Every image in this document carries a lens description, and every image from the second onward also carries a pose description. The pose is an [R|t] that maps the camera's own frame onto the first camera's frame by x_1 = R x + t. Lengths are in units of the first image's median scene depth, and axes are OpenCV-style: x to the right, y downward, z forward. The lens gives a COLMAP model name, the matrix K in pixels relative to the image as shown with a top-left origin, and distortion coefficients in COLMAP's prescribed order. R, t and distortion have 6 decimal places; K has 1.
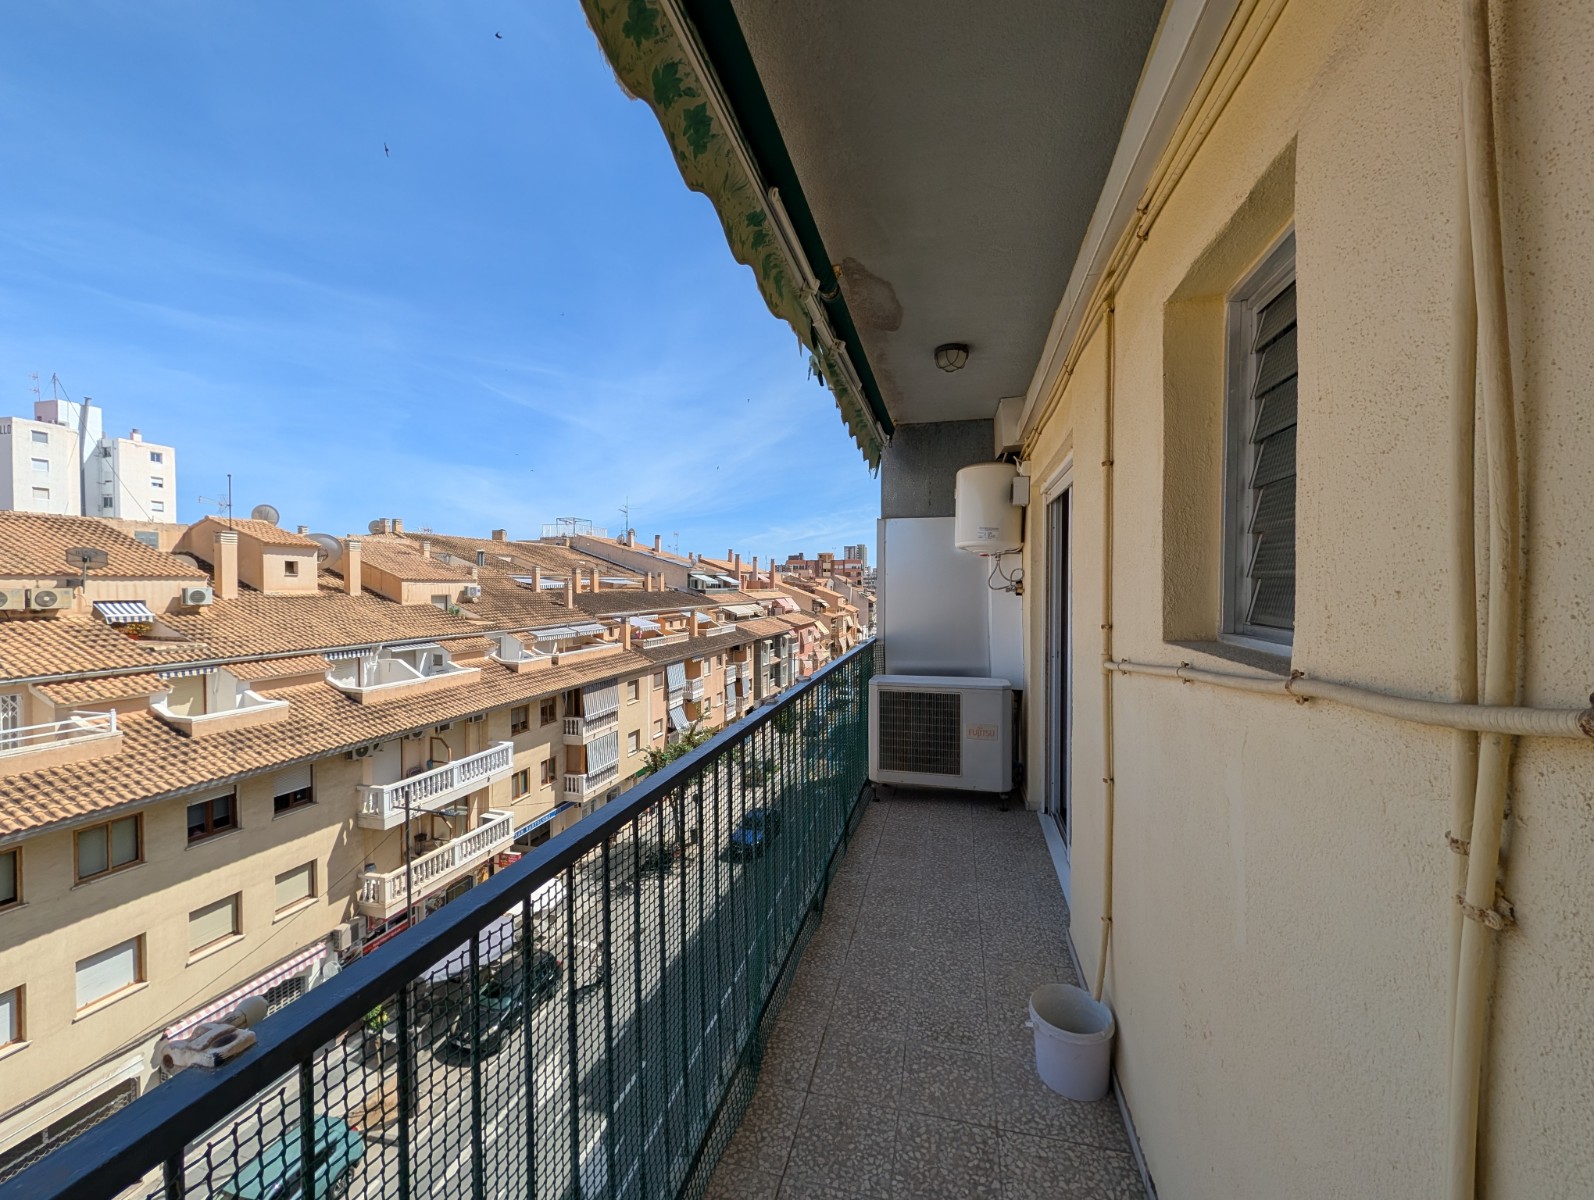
lens RADIAL K [[595.2, 0, 784.3], [0, 595.2, 594.7], [0, 0, 1]] dist [-0.011297, -0.000164]
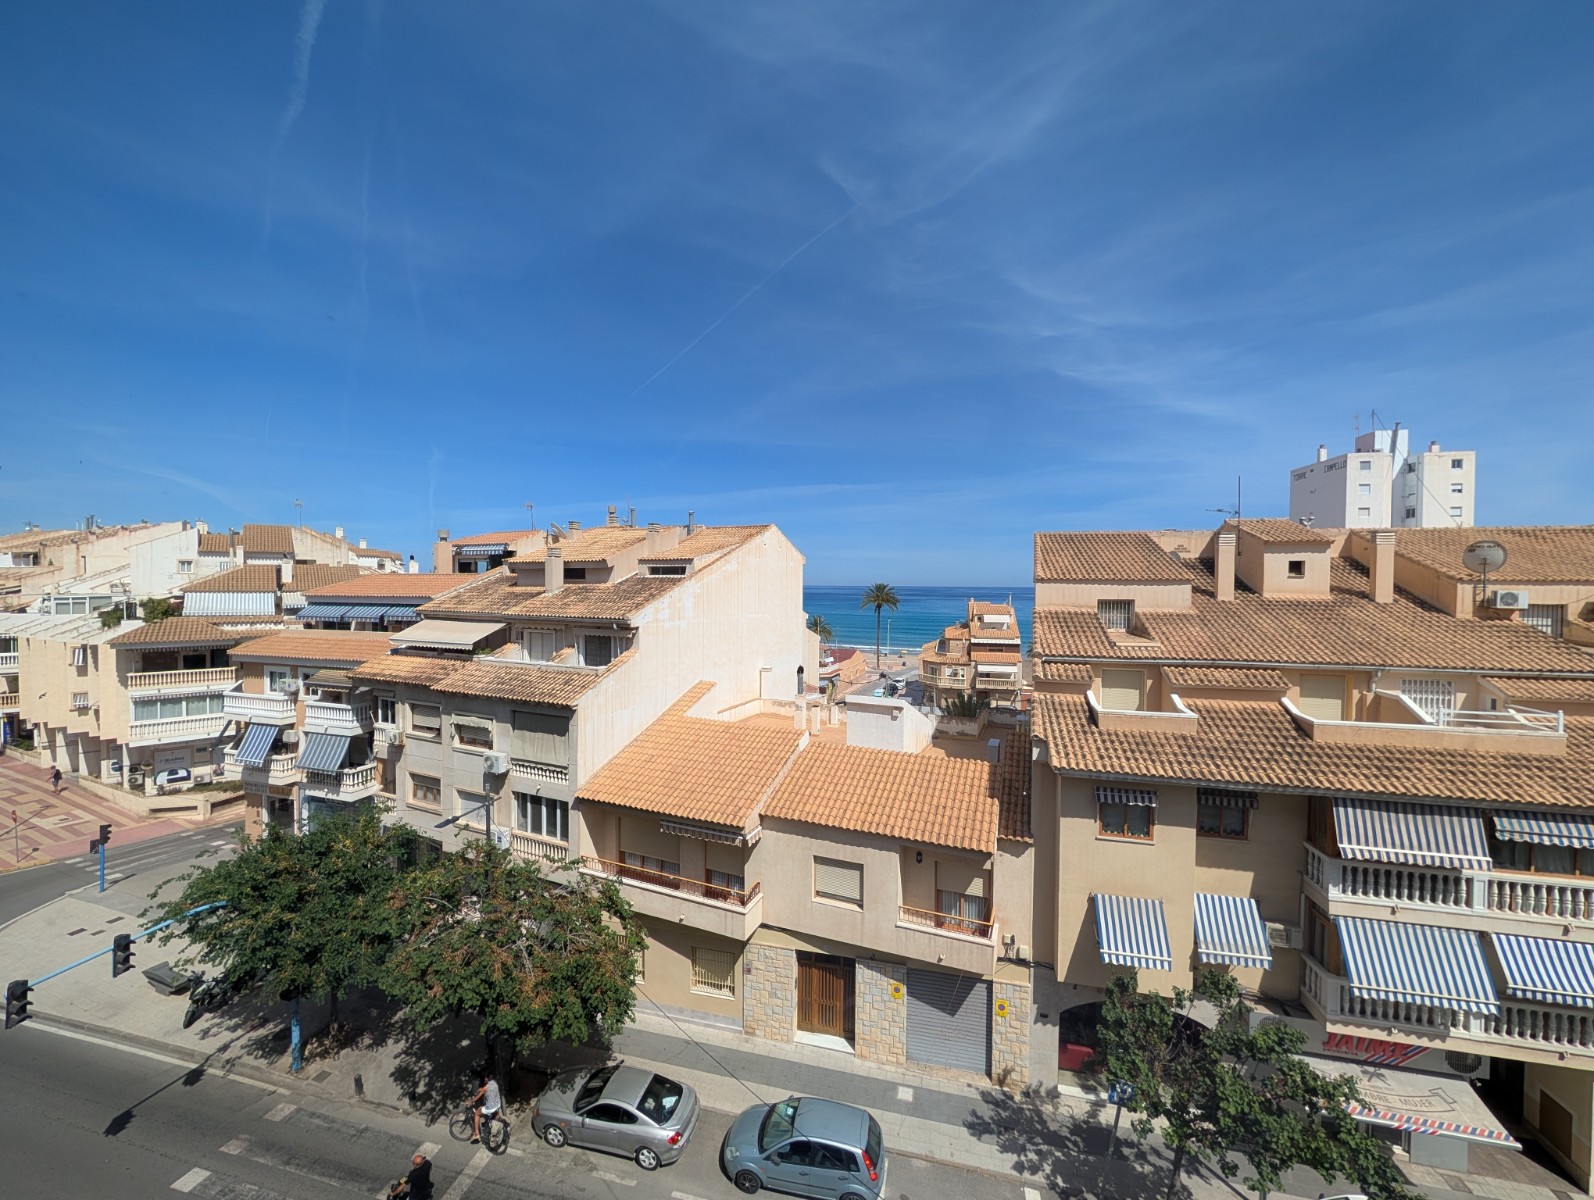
lens RADIAL K [[613.8, 0, 786.7], [0, 613.8, 592.7], [0, 0, 1]] dist [-0.001310, -0.000073]
pose [[0.032453, 0.010699, -0.999416, -0.149443], [-0.022320, 0.999701, 0.009977, 0.009249], [0.999224, 0.021983, 0.032682, -0.526090]]
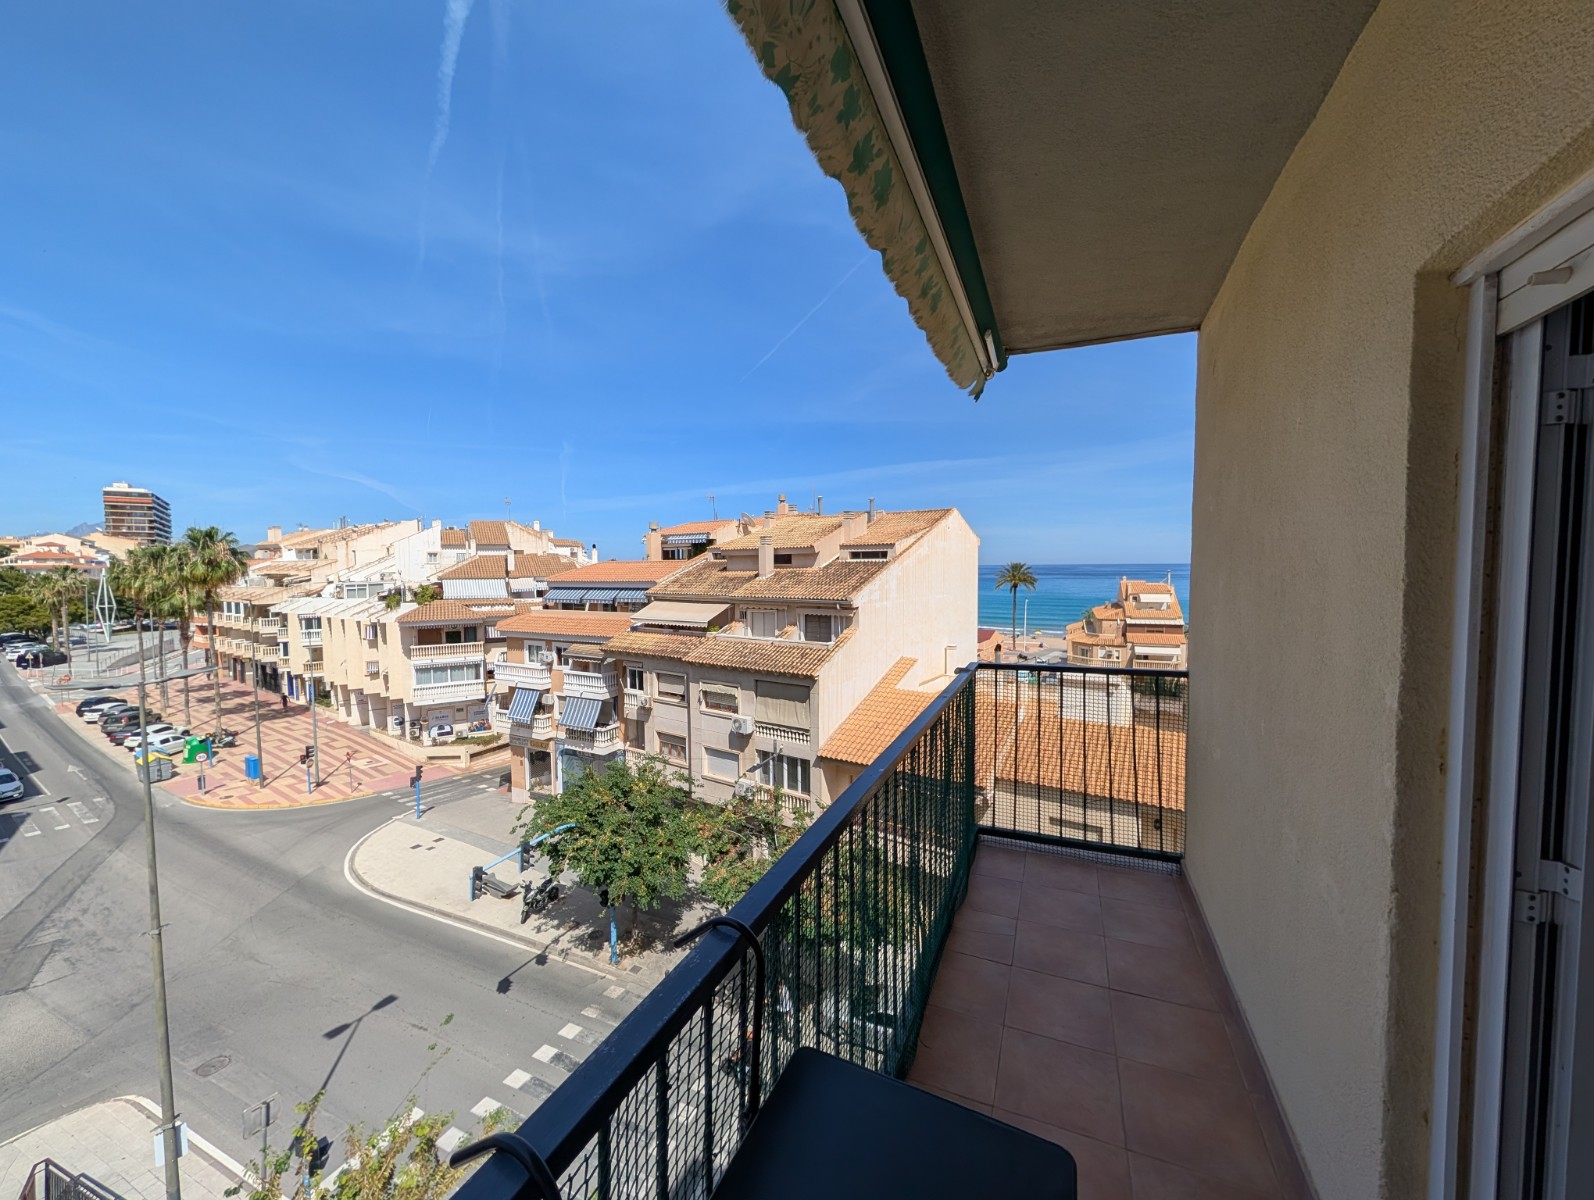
lens RADIAL K [[613.8, 0, 779.7], [0, 613.8, 595.4], [0, 0, 1]] dist [-0.001310, -0.000073]
pose [[-0.140546, 0.046548, -0.988979, -0.029429], [-0.008374, 0.998803, 0.048201, 0.007455], [0.990039, 0.015056, -0.139988, -0.751589]]
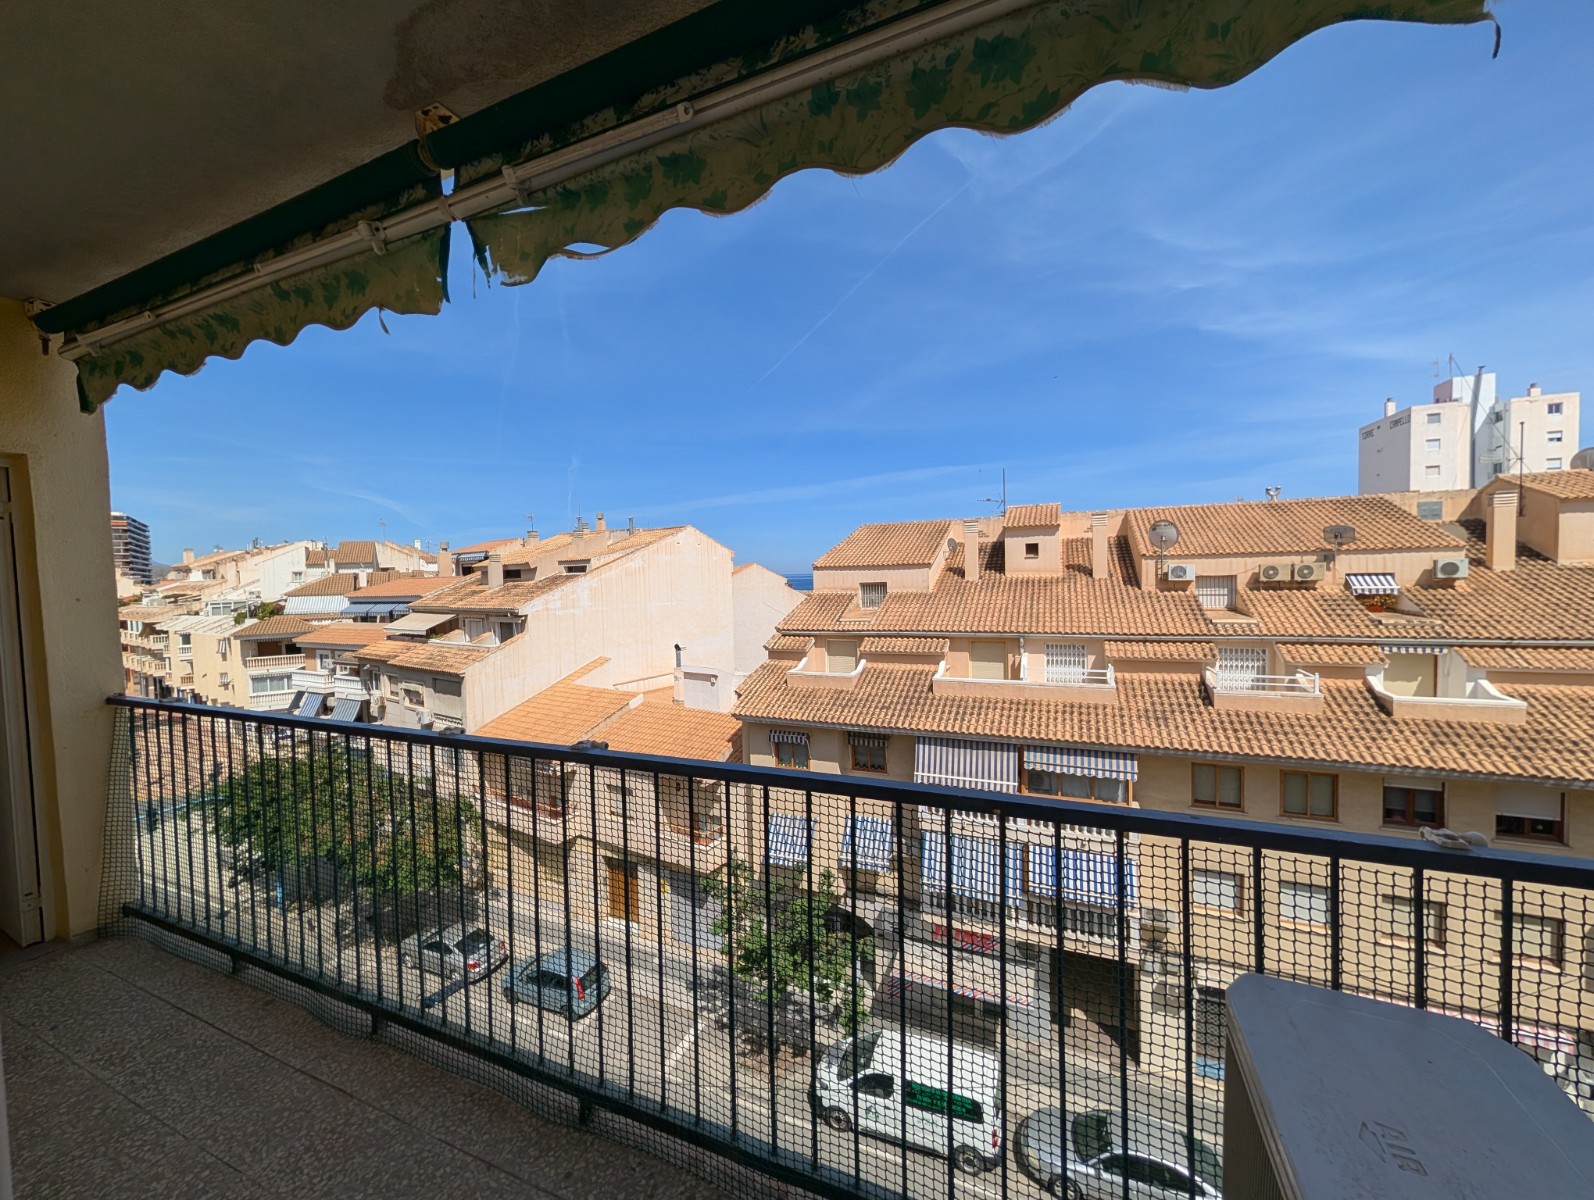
lens RADIAL K [[613.8, 0, 823.4], [0, 613.8, 593.8], [0, 0, 1]] dist [-0.001310, -0.000073]
pose [[-0.134824, 0.037377, -0.990164, 0.078923], [0.012823, 0.999270, 0.035974, -0.004664], [0.990787, -0.007846, -0.135205, 0.163349]]
